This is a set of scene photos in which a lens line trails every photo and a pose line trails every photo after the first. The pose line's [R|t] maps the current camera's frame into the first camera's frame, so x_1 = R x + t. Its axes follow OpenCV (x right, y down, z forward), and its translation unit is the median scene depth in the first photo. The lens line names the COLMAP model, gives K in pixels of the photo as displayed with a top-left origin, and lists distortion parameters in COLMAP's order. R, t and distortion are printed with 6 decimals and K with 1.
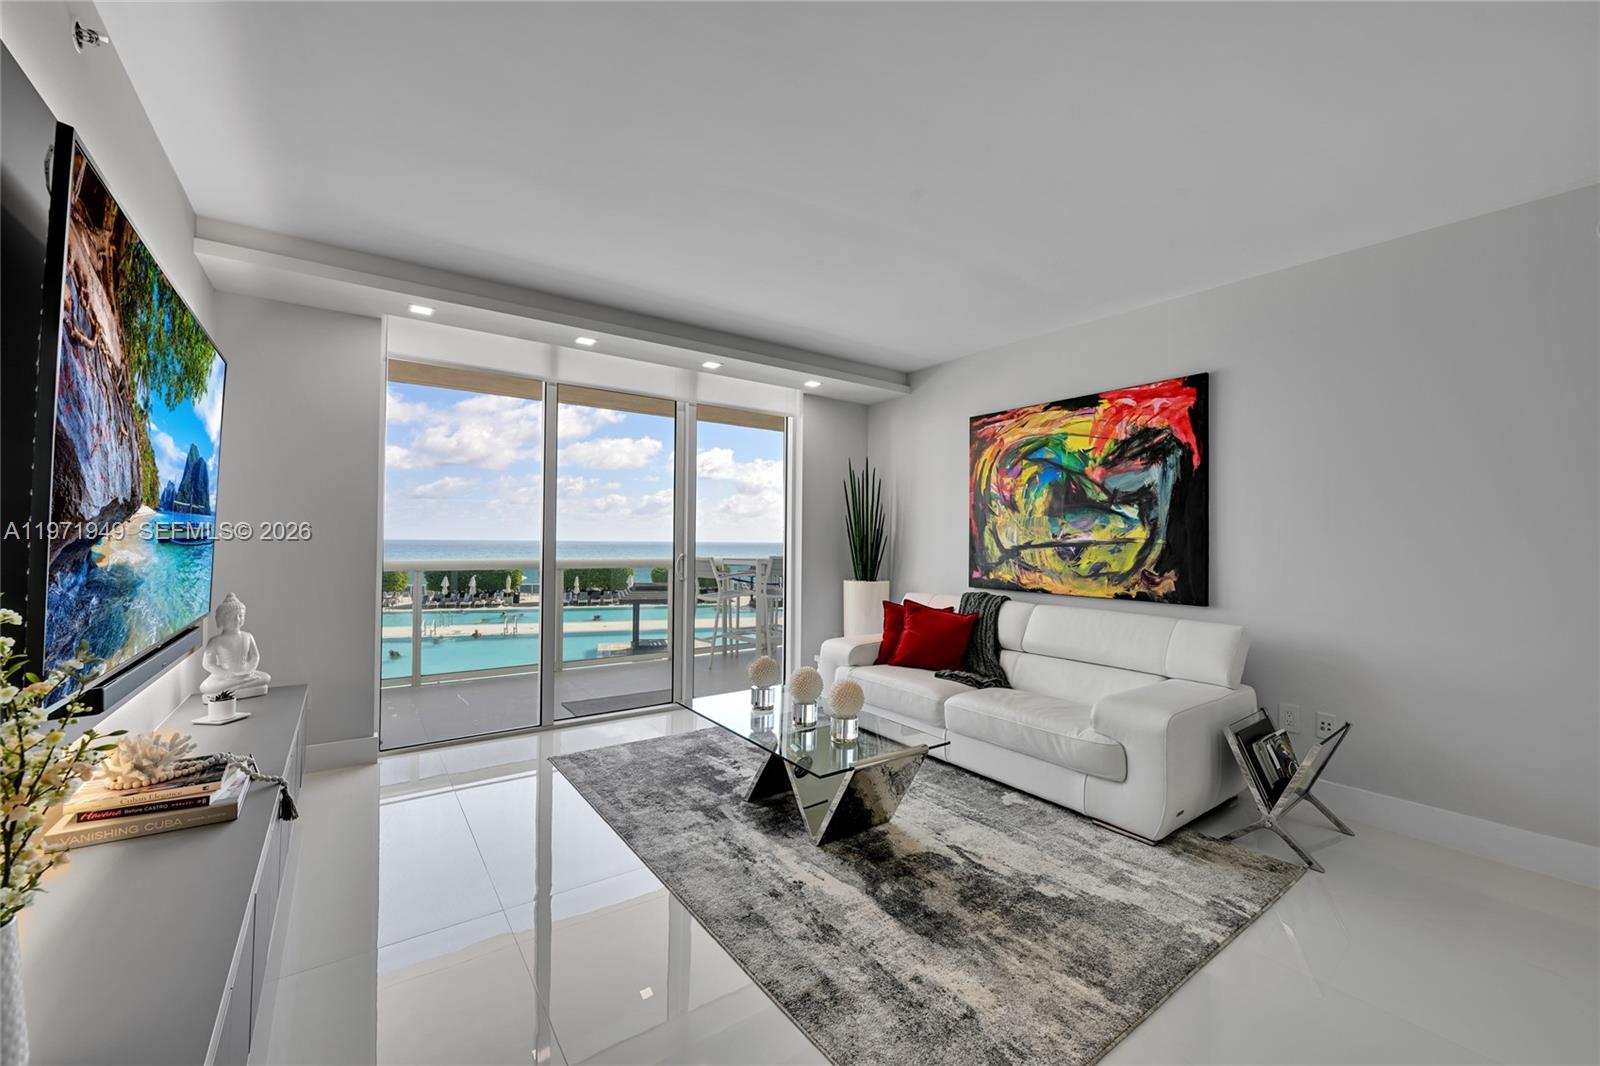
lens RADIAL K [[629.3, 0, 797.5], [0, 629.3, 531.2], [0, 0, 1]] dist [-0.001605, 0.000072]
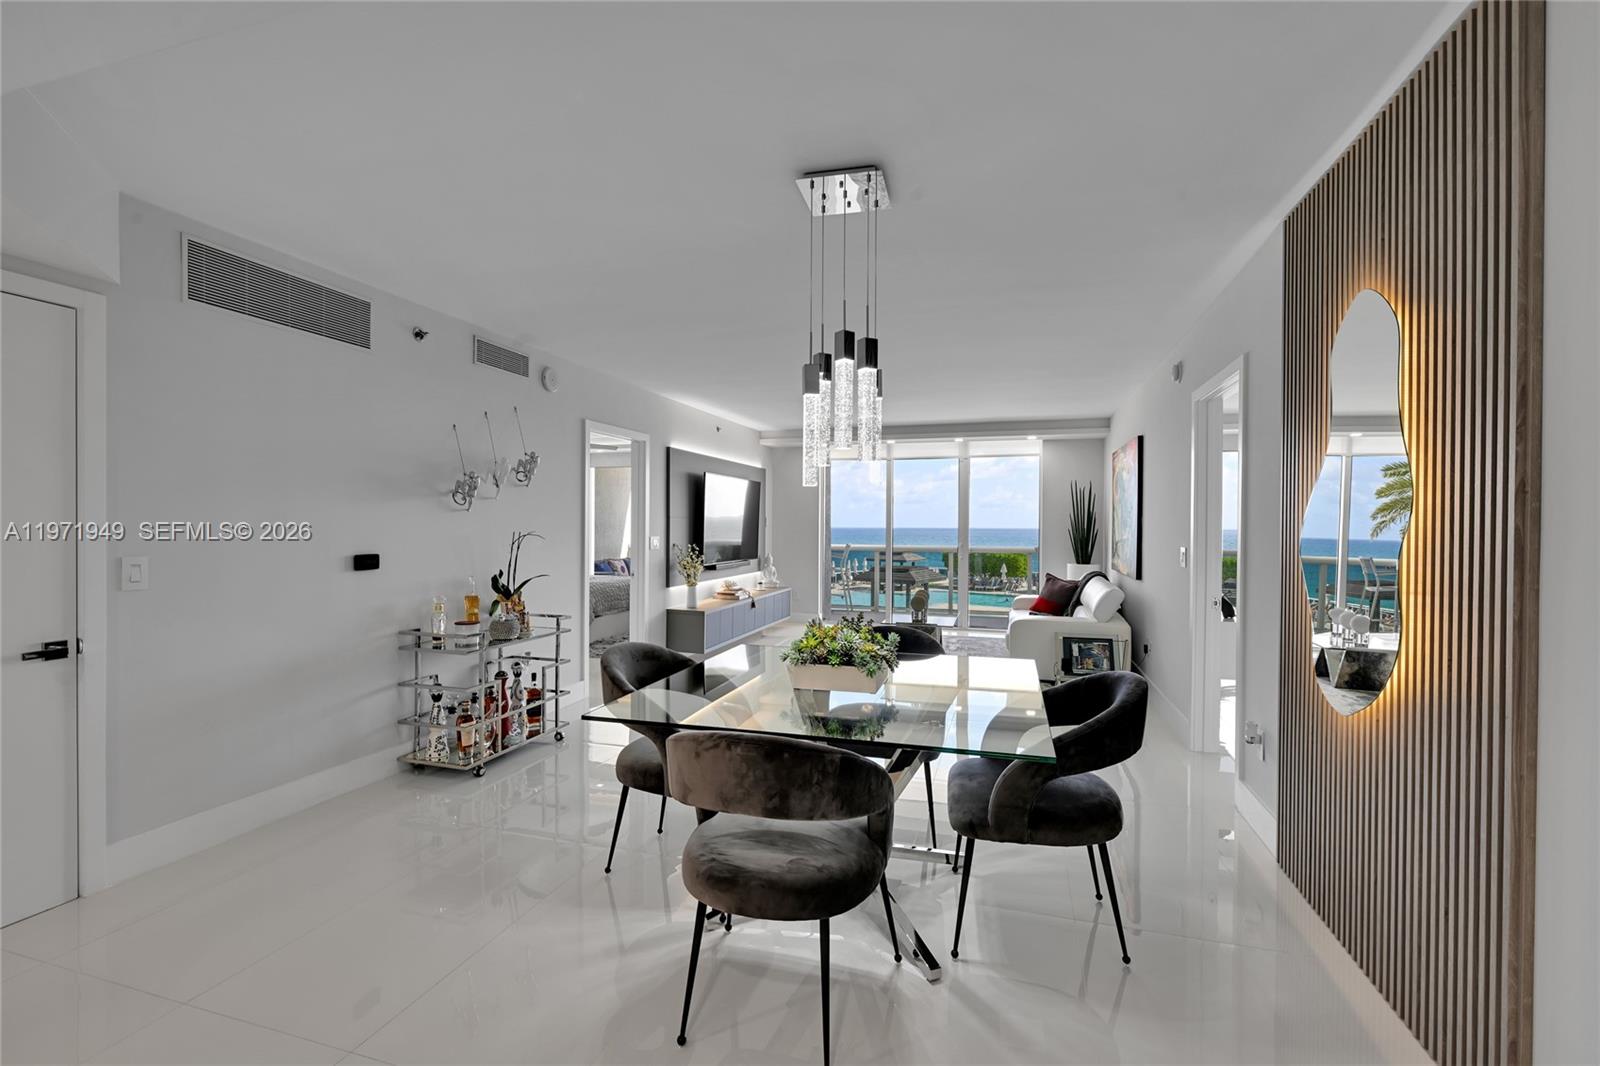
lens RADIAL K [[707.8, 0, 799.3], [0, 707.8, 529.1], [0, 0, 1]] dist [-0.005033, 0.000170]
pose [[0.613551, -0.000622, -0.789655, 1.383546], [0.012091, 0.999890, 0.008607, -0.033822], [0.789563, -0.014829, 0.613491, -0.723337]]
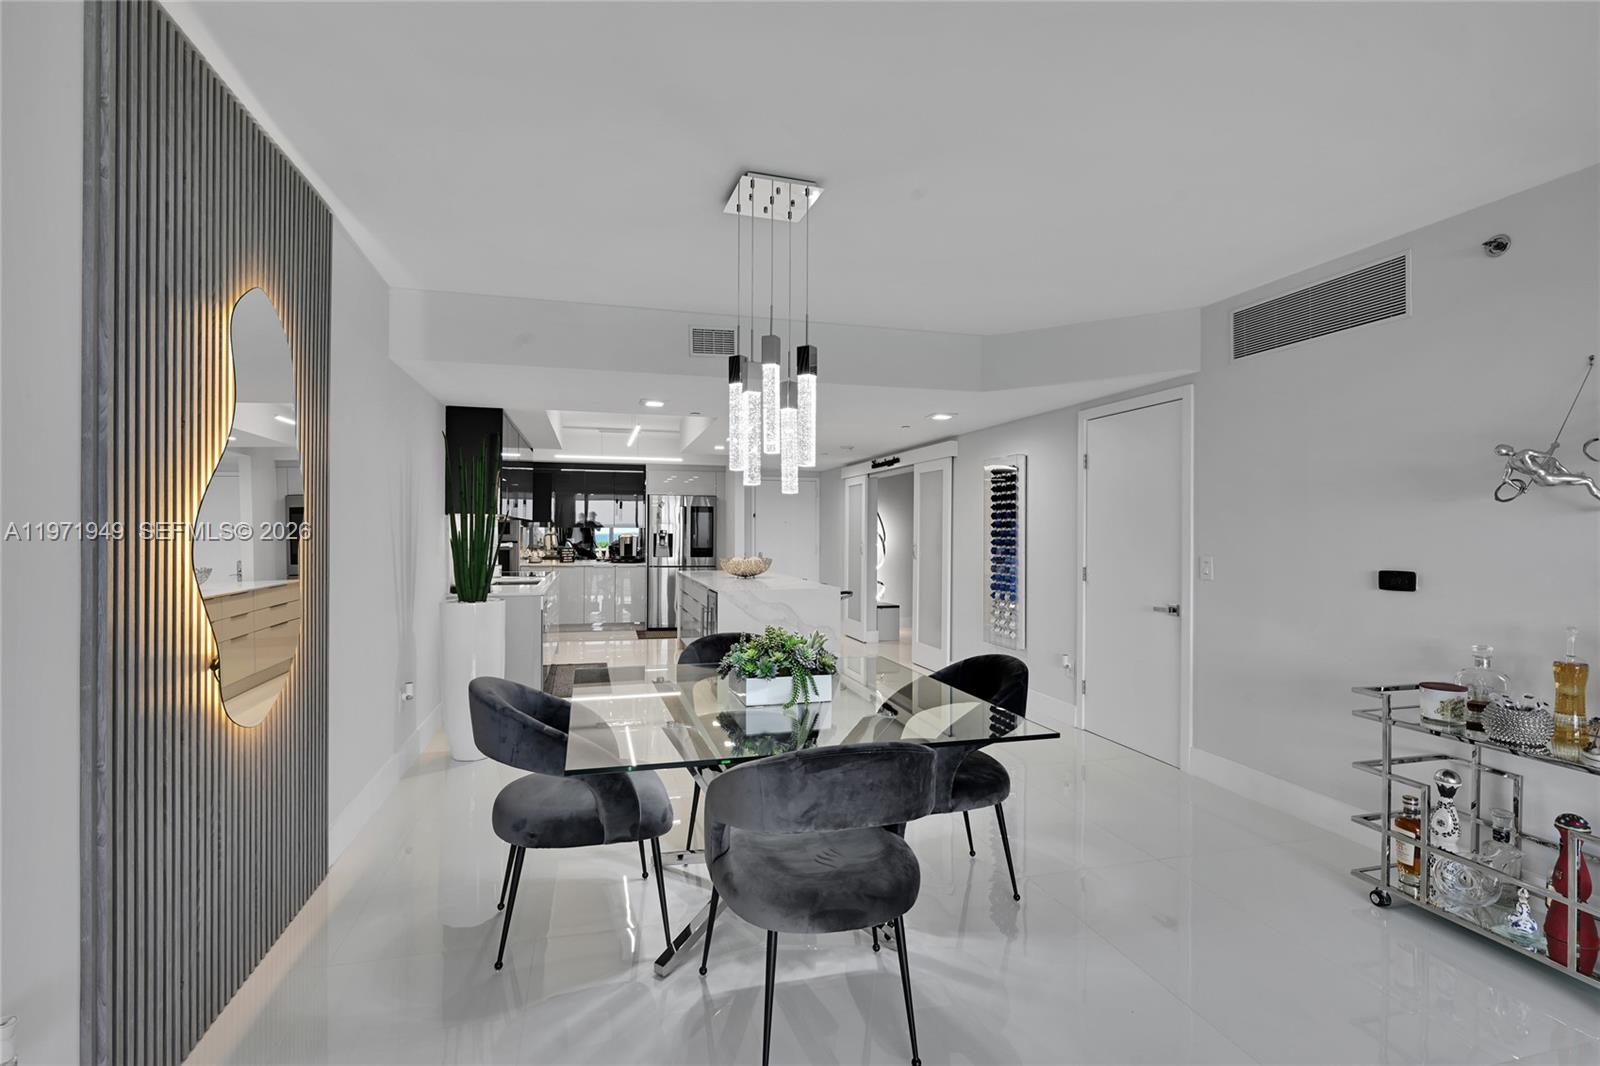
lens RADIAL K [[744.2, 0, 794.0], [0, 744.2, 529.1], [0, 0, 1]] dist [-0.001001, -0.000248]
pose [[-0.935792, -0.009503, 0.352425, 0.585862], [-0.016137, 0.999744, -0.015890, -0.020592], [-0.352183, -0.020556, -0.935705, 0.406228]]
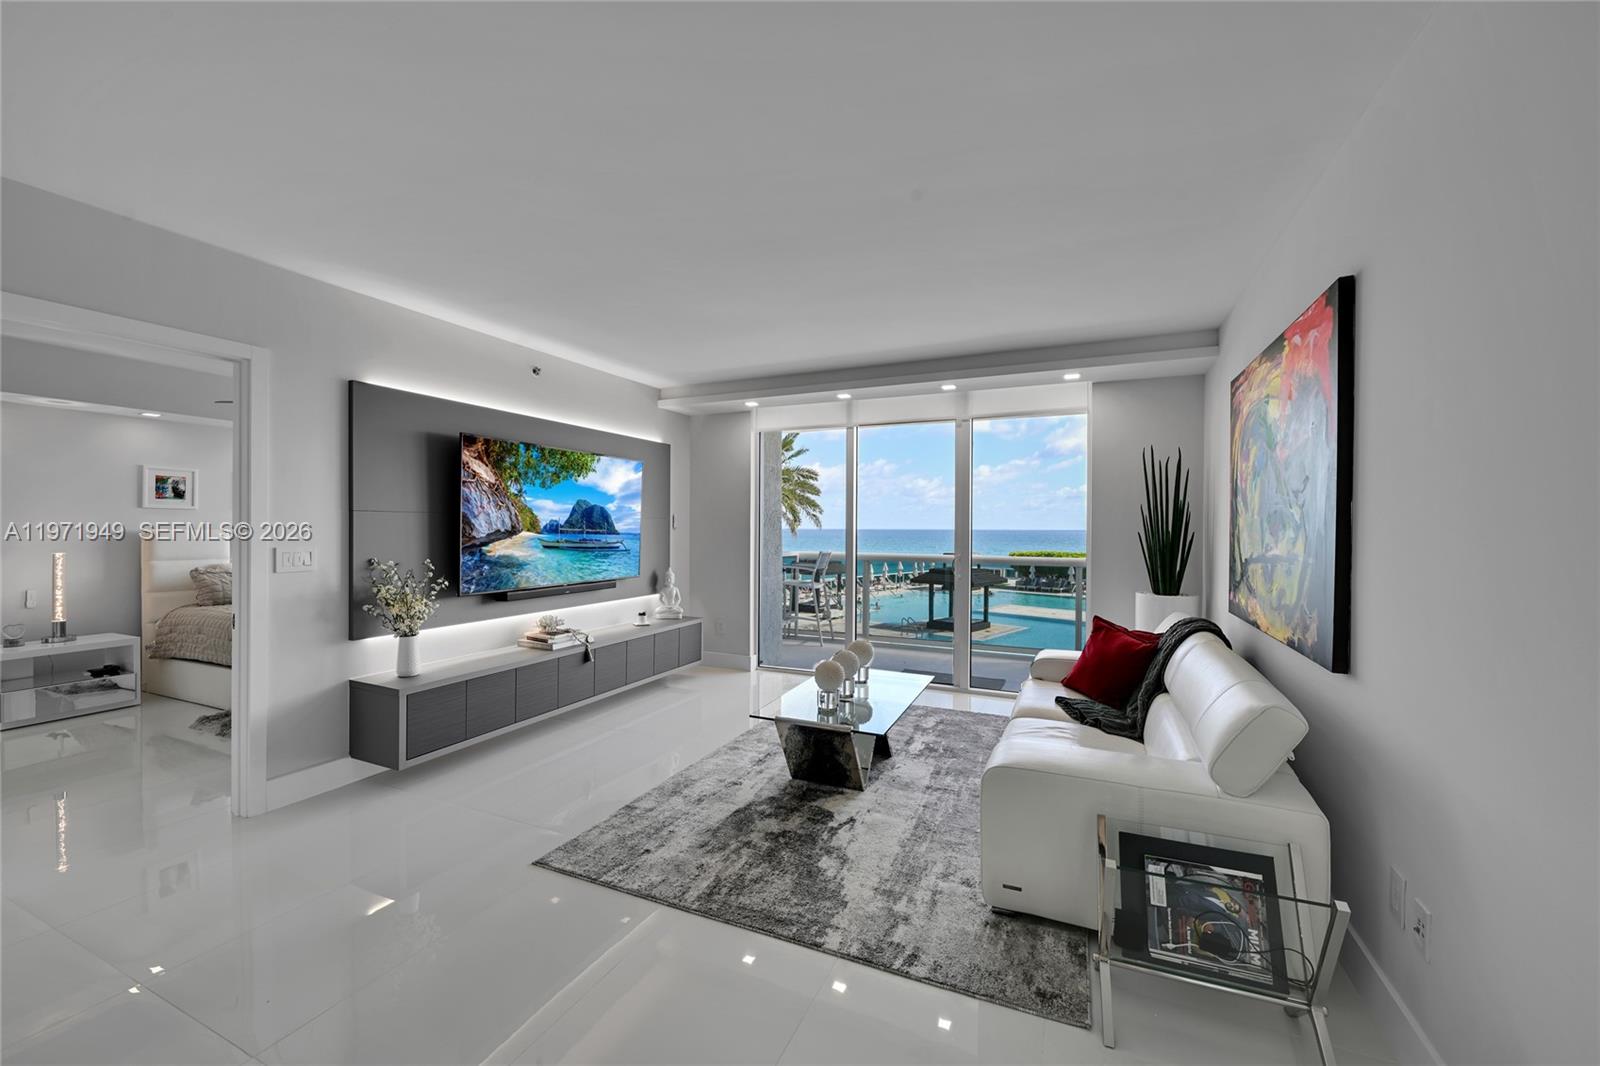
lens RADIAL K [[629.3, 0, 799.0], [0, 629.3, 532.5], [0, 0, 1]] dist [-0.001605, 0.000072]
pose [[0.503740, 0.001327, -0.863855, 0.804108], [0.013031, 0.999873, 0.009135, -0.022323], [0.863757, -0.015858, 0.503659, 0.233137]]
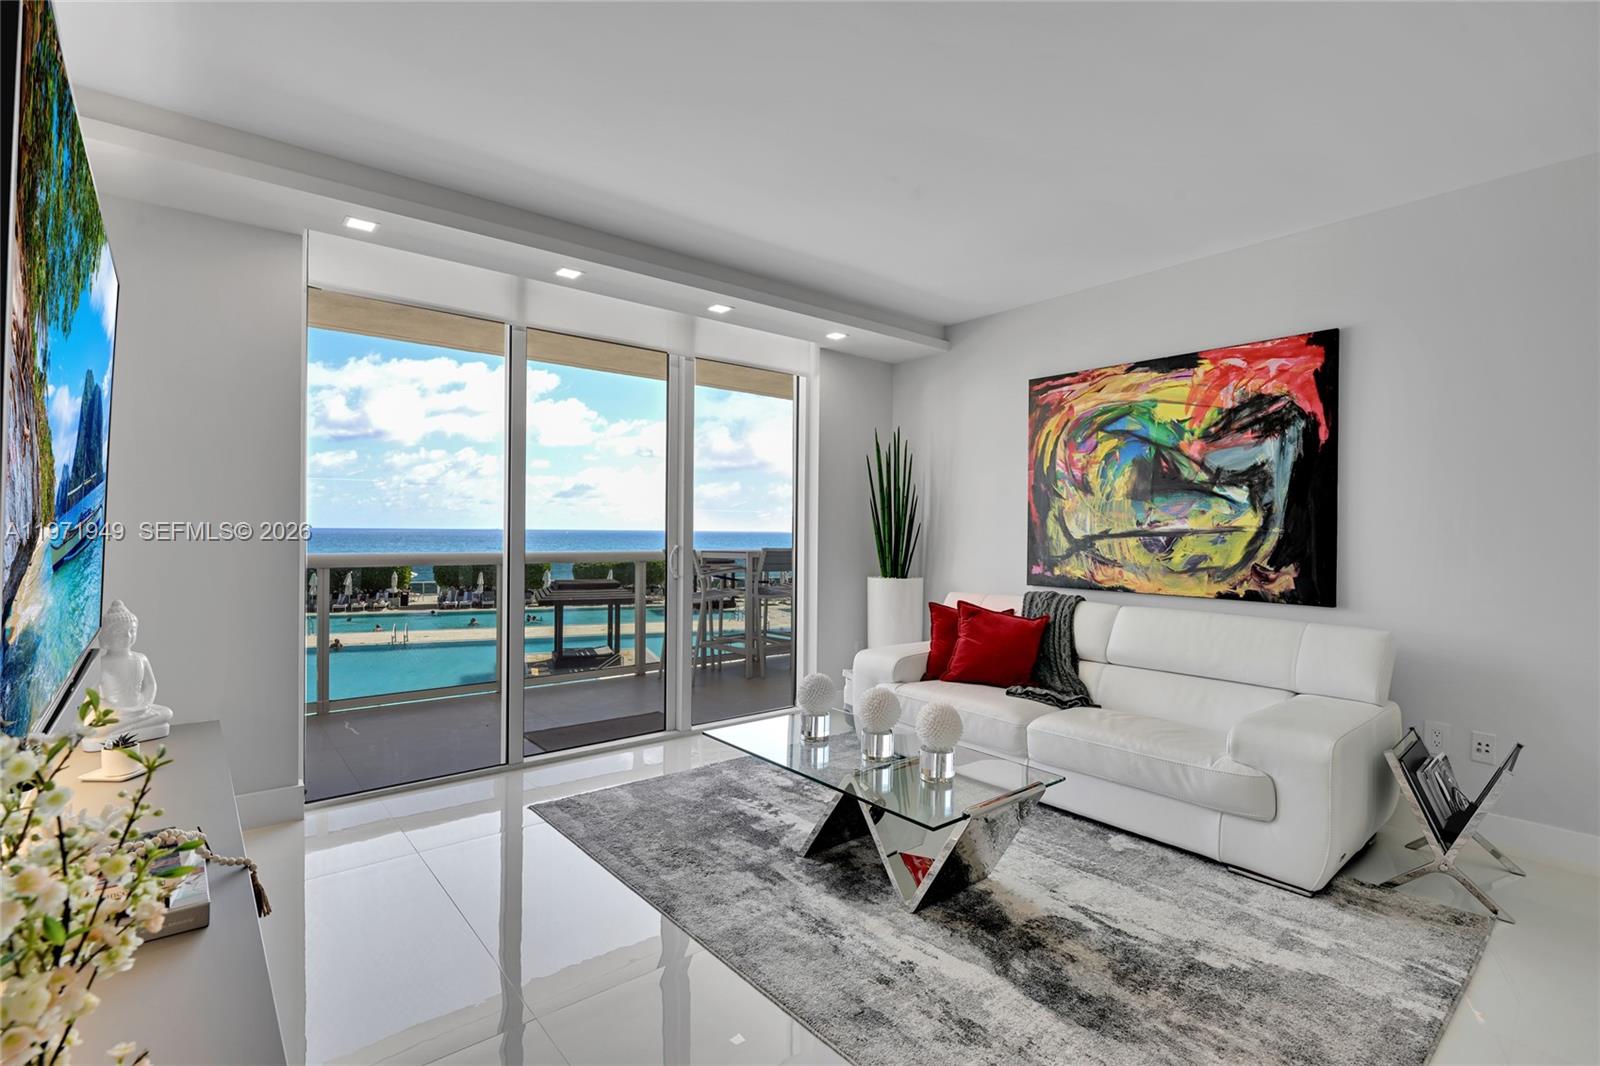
lens RADIAL K [[744.2, 0, 798.2], [0, 744.2, 530.2], [0, 0, 1]] dist [-0.001001, -0.000248]
pose [[0.997381, 0.000069, 0.072326, -0.121787], [-0.001287, 0.999858, 0.016788, 0.000616], [-0.072315, -0.016837, 0.997240, 0.054027]]
